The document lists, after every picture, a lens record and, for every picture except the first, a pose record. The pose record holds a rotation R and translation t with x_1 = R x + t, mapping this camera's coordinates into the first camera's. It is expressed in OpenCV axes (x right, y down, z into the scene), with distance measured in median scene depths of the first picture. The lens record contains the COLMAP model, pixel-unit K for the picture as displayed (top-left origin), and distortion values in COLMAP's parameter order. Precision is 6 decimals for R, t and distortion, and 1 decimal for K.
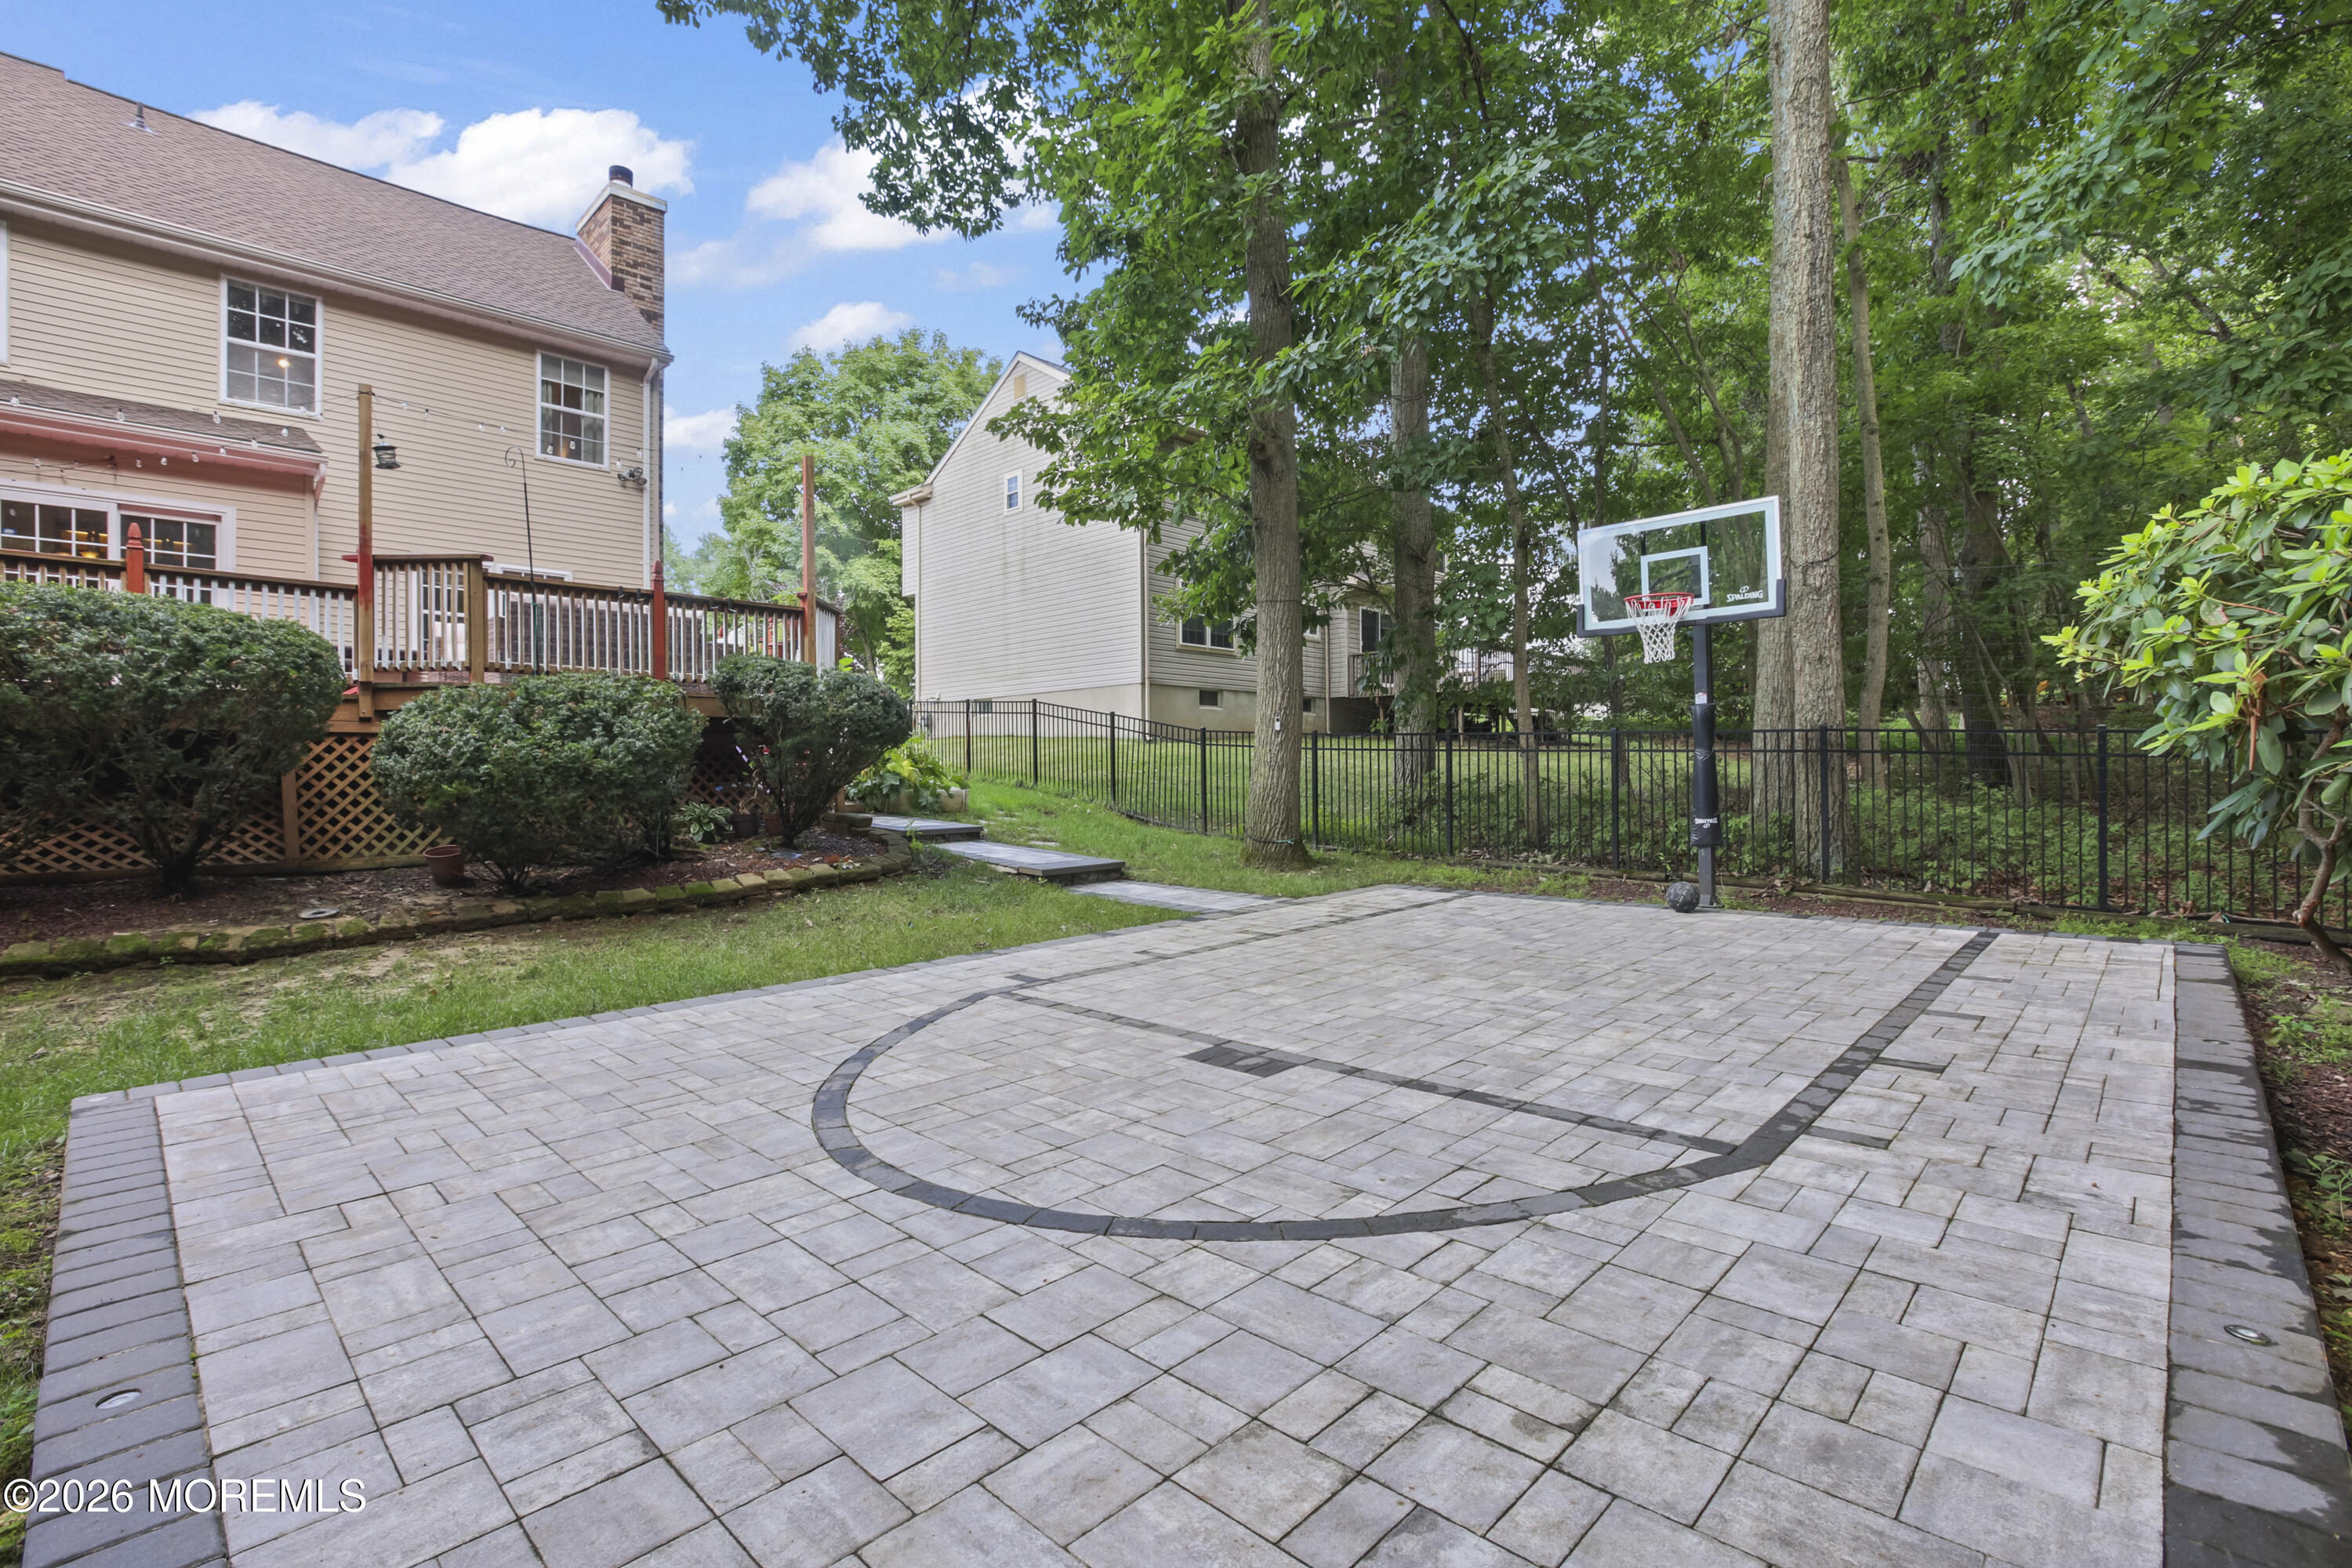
lens RADIAL K [[1067.6, 0, 1167.5], [0, 1067.6, 785.7], [0, 0, 1]] dist [-0.028536, 0.001143]
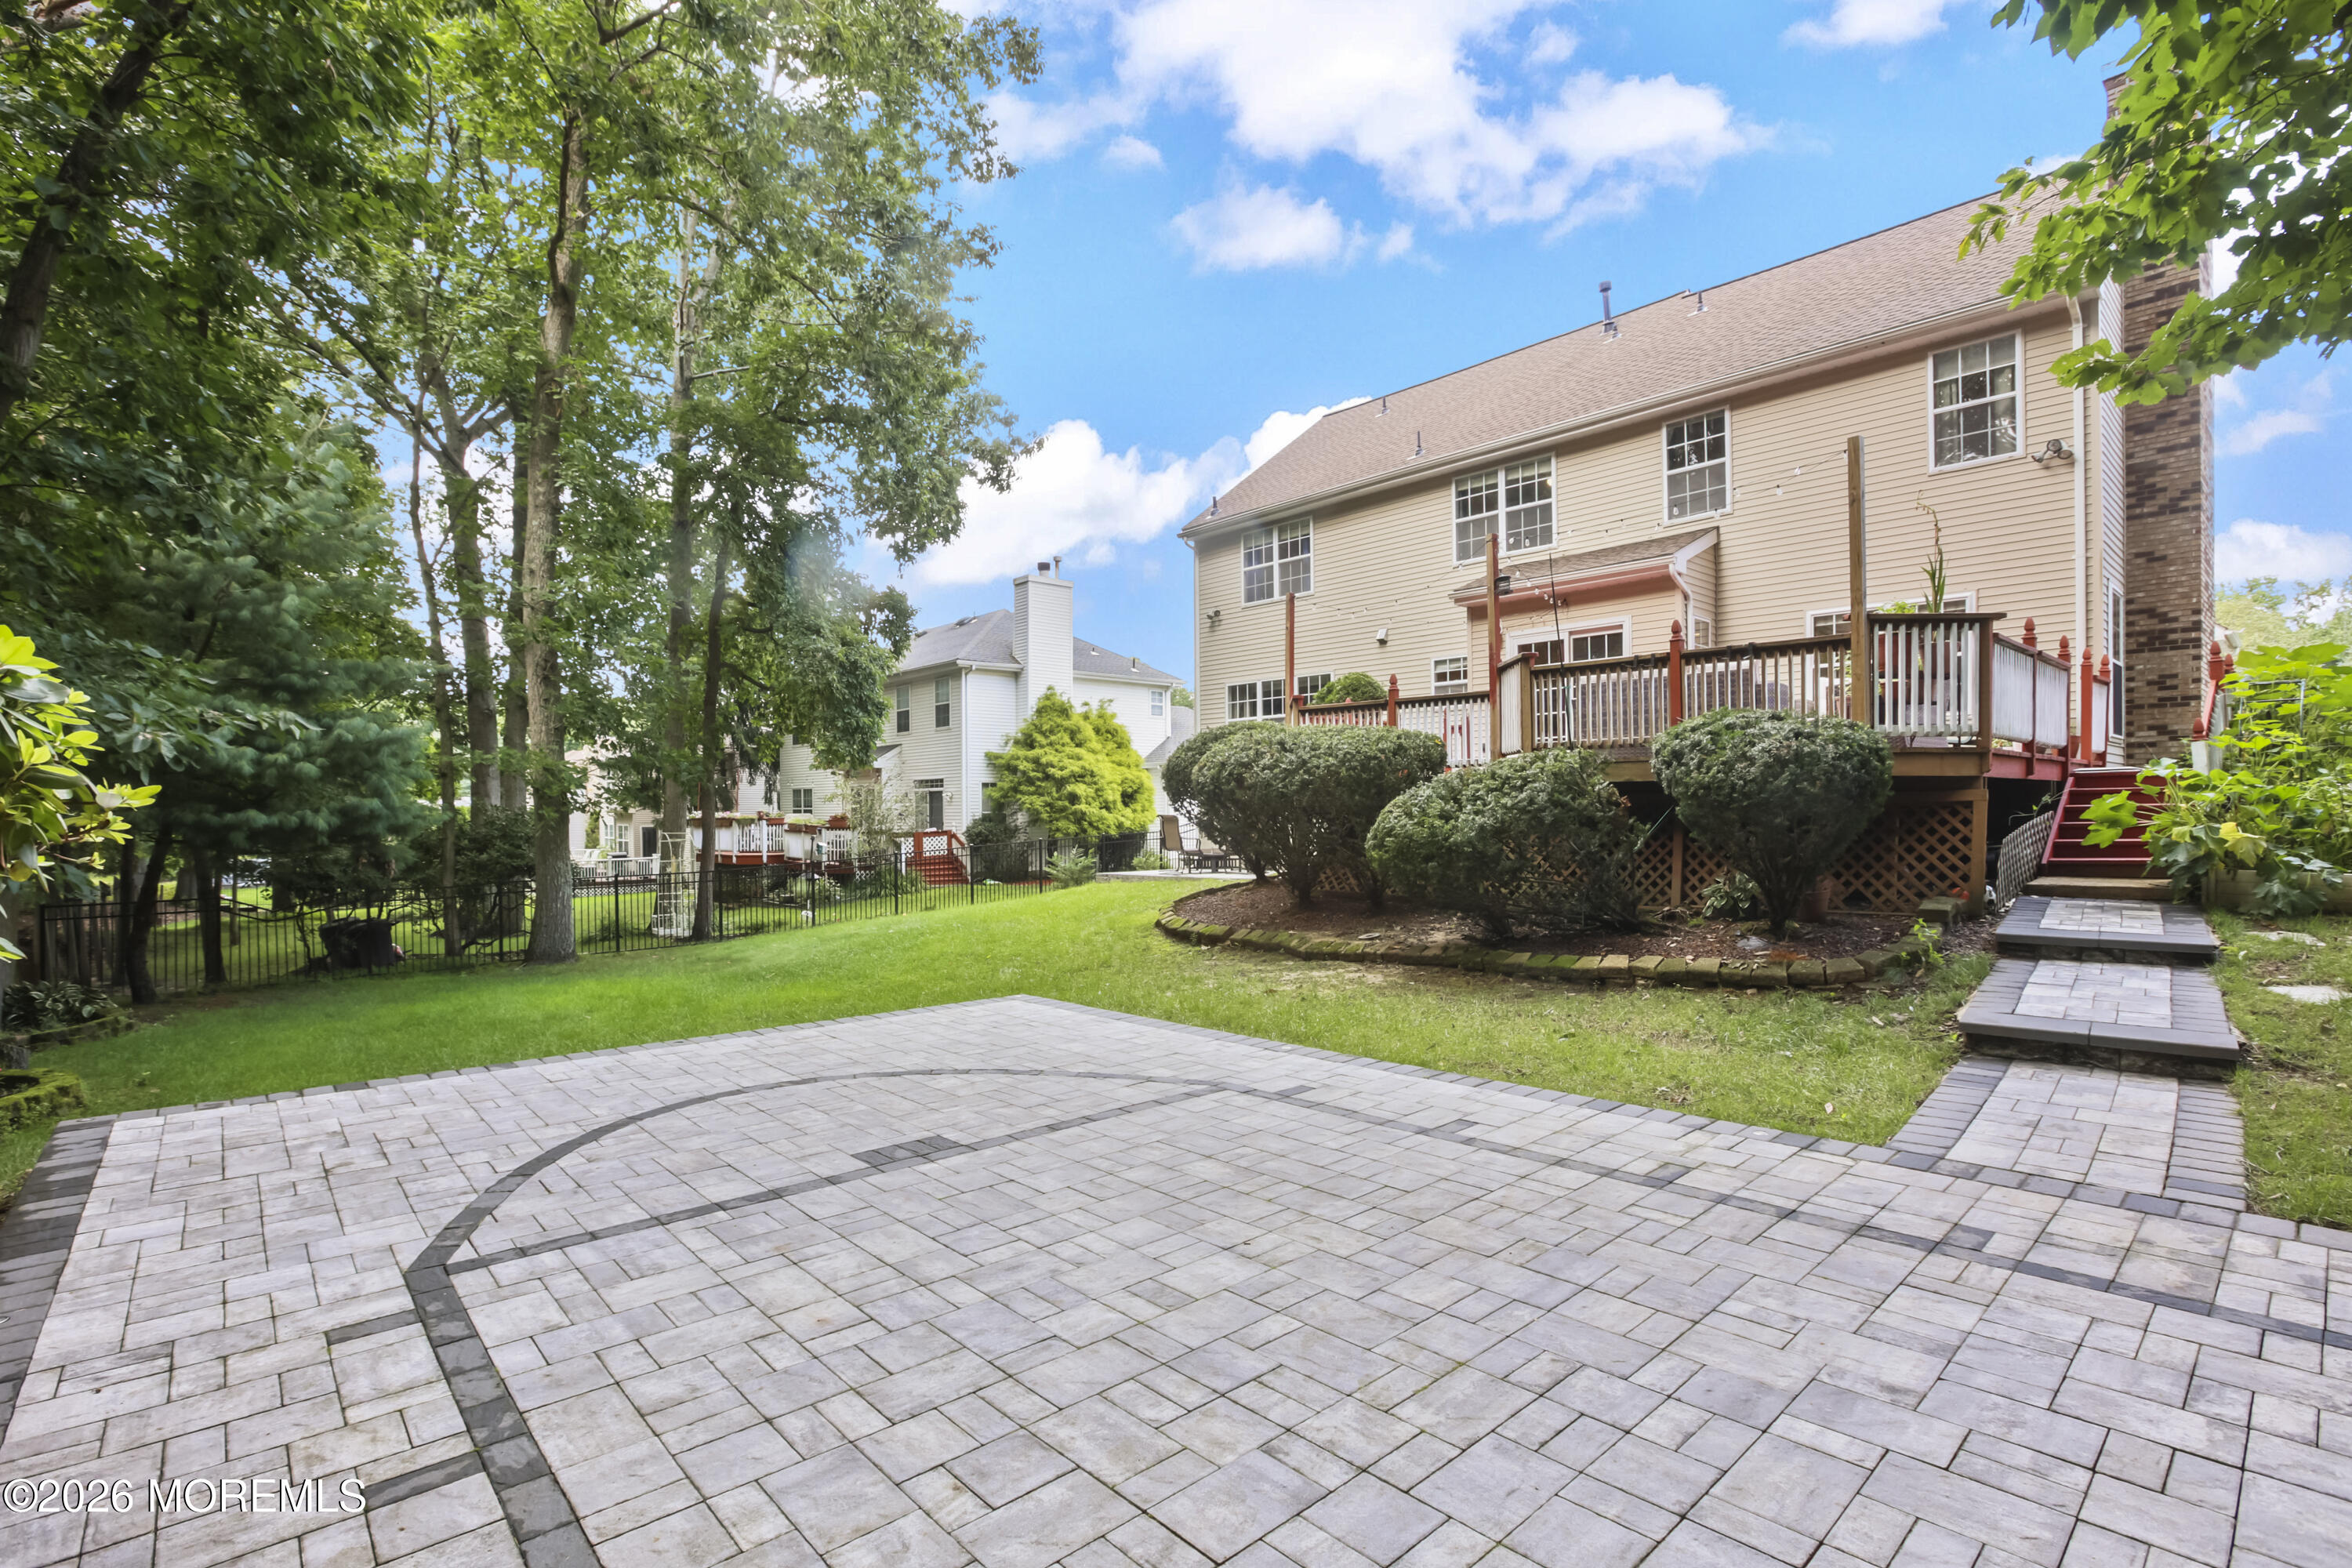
lens RADIAL K [[1067.6, 0, 1115.9], [0, 1067.6, 811.2], [0, 0, 1]] dist [-0.028536, 0.001143]
pose [[-0.088606, 0.003404, -0.996061, 1.517951], [-0.001897, 0.999992, 0.003586, -0.127423], [0.996065, 0.002207, -0.088598, 1.746893]]
